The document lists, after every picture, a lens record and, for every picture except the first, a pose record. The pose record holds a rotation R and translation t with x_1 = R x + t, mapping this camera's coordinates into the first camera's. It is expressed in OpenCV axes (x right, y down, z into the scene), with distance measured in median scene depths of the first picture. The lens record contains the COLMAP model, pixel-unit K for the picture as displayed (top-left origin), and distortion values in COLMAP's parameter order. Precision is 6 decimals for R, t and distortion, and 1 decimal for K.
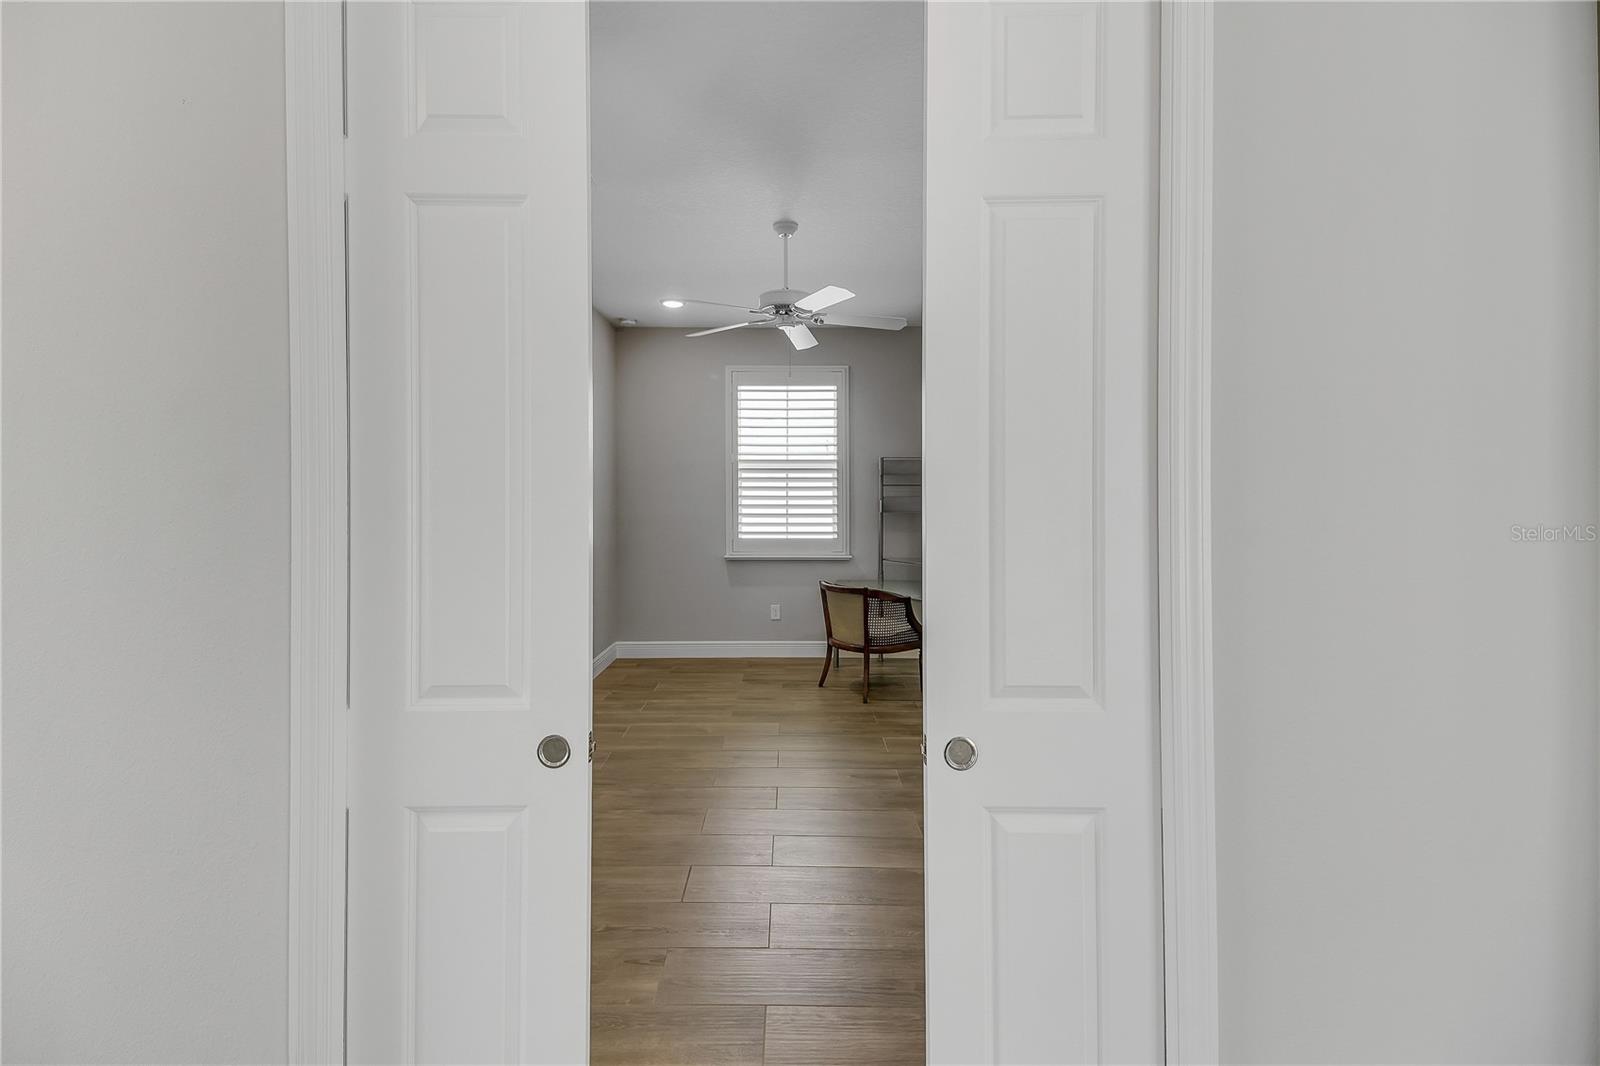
lens RADIAL K [[696.2, 0, 805.2], [0, 696.2, 490.6], [0, 0, 1]] dist [0.033319, 0.000003]
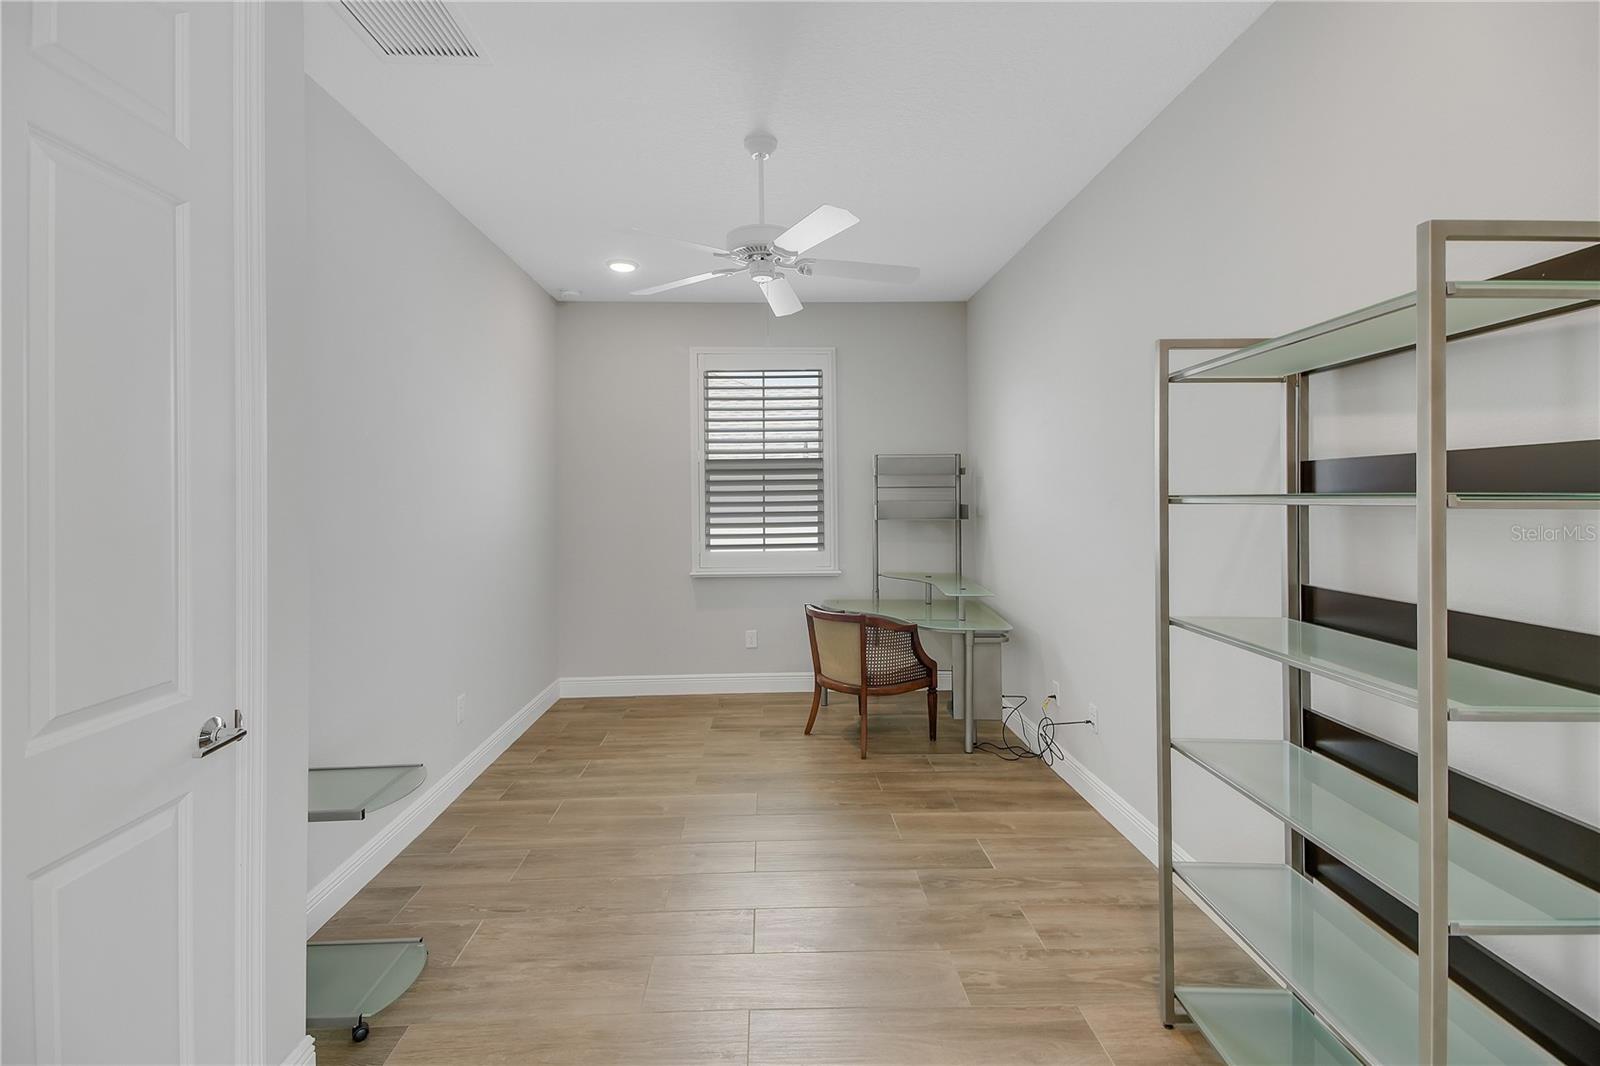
lens RADIAL K [[696.2, 0, 805.2], [0, 696.2, 490.6], [0, 0, 1]] dist [0.033319, 0.000003]
pose [[0.999354, -0.007428, 0.035157, -0.007293], [0.007635, 0.999954, -0.005744, -0.000083], [-0.035113, 0.006008, 0.999365, 0.191937]]
